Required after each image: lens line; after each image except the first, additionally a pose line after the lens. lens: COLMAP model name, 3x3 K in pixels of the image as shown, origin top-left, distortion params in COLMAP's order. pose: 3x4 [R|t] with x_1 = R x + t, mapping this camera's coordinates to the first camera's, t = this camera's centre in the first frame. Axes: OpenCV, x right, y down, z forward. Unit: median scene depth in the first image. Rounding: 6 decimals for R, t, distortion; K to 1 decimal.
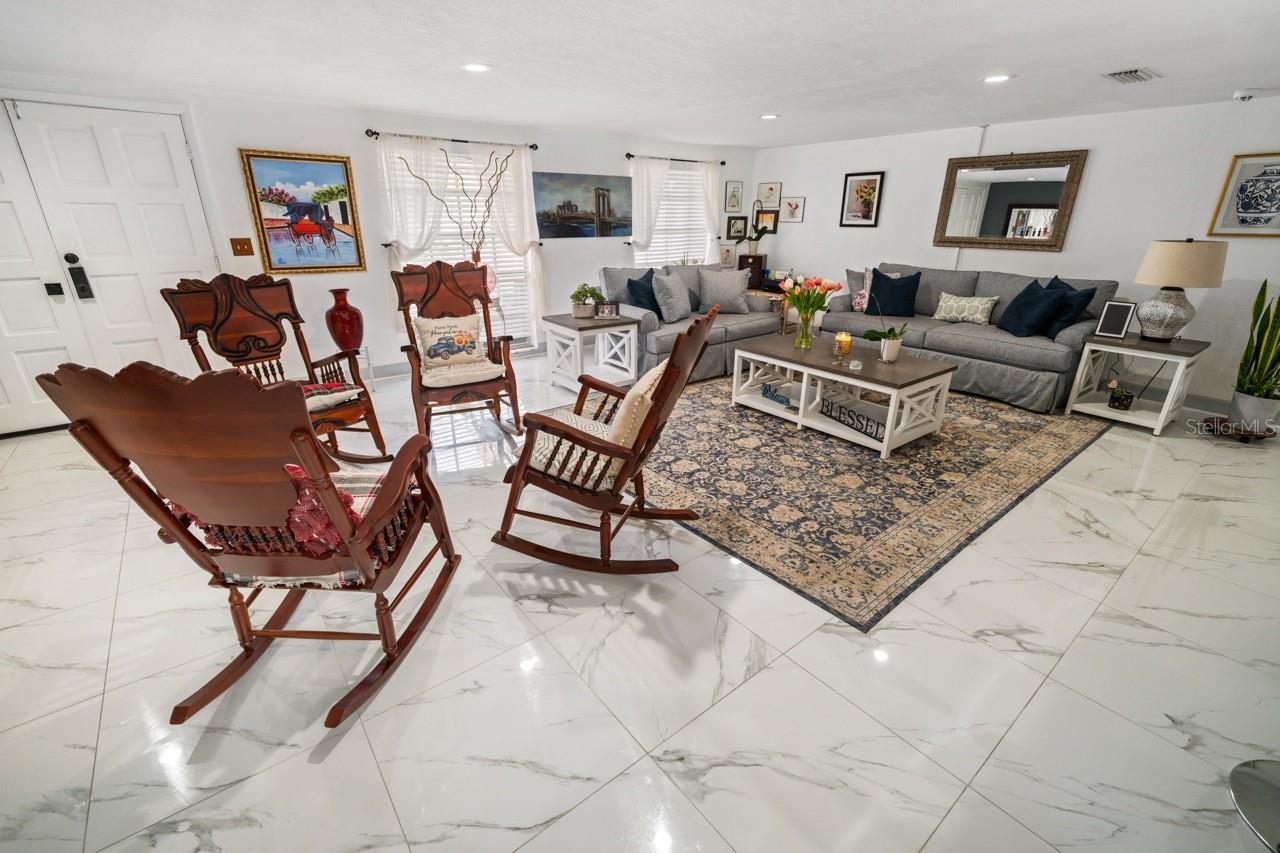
lens RADIAL K [[549.8, 0, 638.8], [0, 549.8, 423.4], [0, 0, 1]] dist [0.000857, -0.000409]
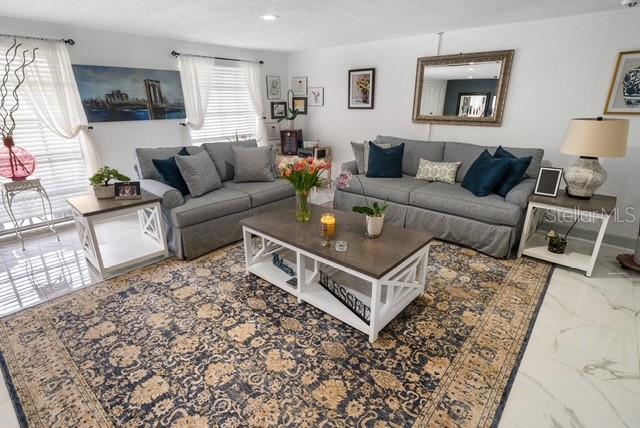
lens RADIAL K [[323.9, 0, 320.0], [0, 323.9, 214.0], [0, 0, 1]] dist [0.001296, 0.000458]
pose [[0.983556, -0.066862, 0.167773, 0.206124], [0.071121, 0.997277, -0.019498, -0.124895], [-0.166013, 0.031110, 0.985633, 0.328104]]
